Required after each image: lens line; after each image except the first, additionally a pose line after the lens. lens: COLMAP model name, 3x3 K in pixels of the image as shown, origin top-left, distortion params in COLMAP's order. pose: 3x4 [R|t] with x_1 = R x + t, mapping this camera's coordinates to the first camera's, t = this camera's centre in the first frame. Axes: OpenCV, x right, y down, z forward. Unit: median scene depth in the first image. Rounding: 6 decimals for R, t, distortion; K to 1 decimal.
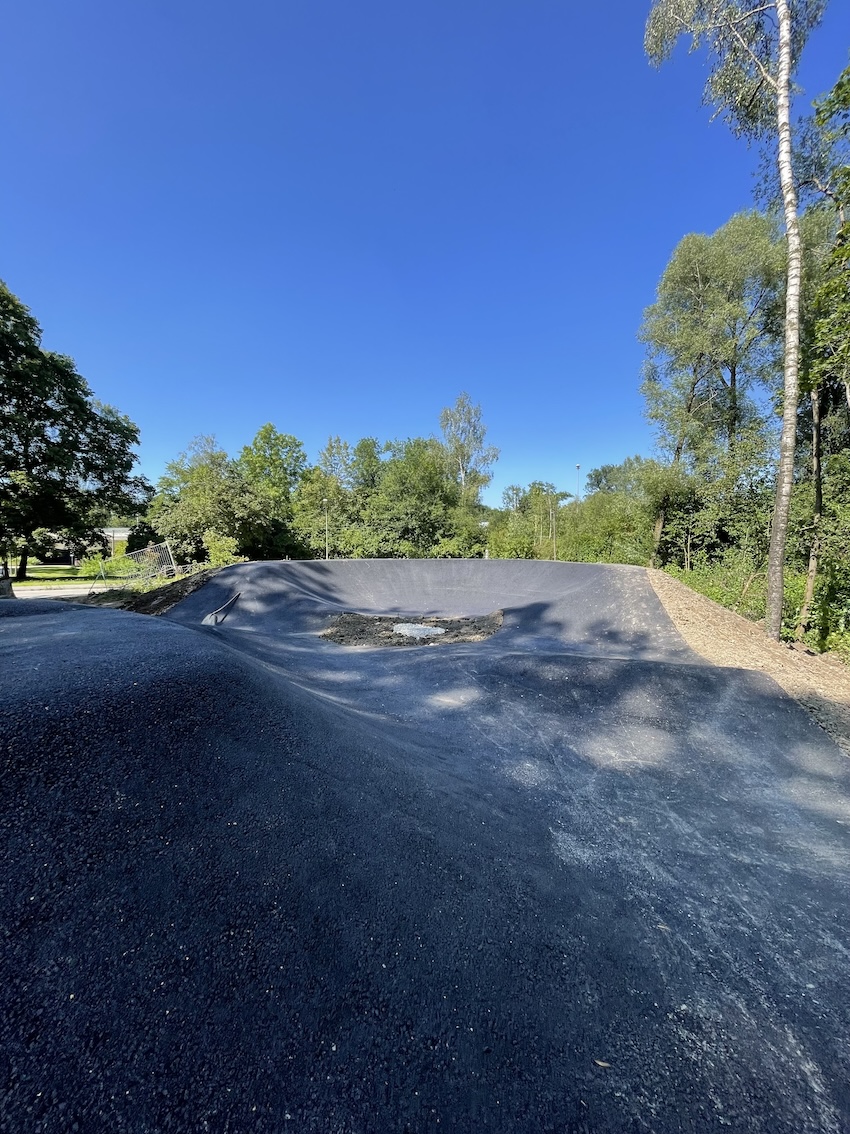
lens RADIAL K [[456.1, 0, 426.3], [0, 456.1, 566.9], [0, 0, 1]] dist [0.001401, -0.000181]
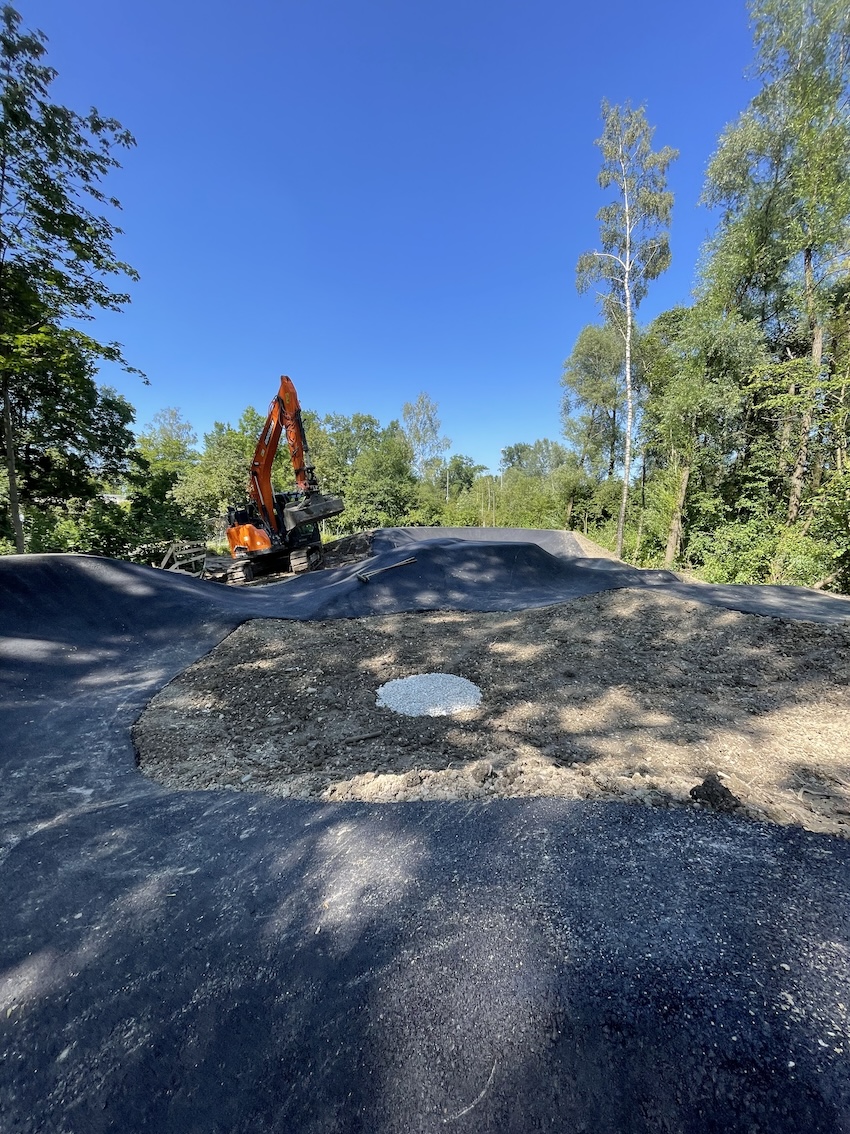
lens RADIAL K [[456.1, 0, 424.0], [0, 456.1, 567.7], [0, 0, 1]] dist [0.001401, -0.000181]
pose [[0.981730, -0.015211, 0.189671, -0.173599], [0.000842, 0.997137, 0.075612, 0.002616], [-0.190278, -0.074071, 0.978932, -0.283355]]
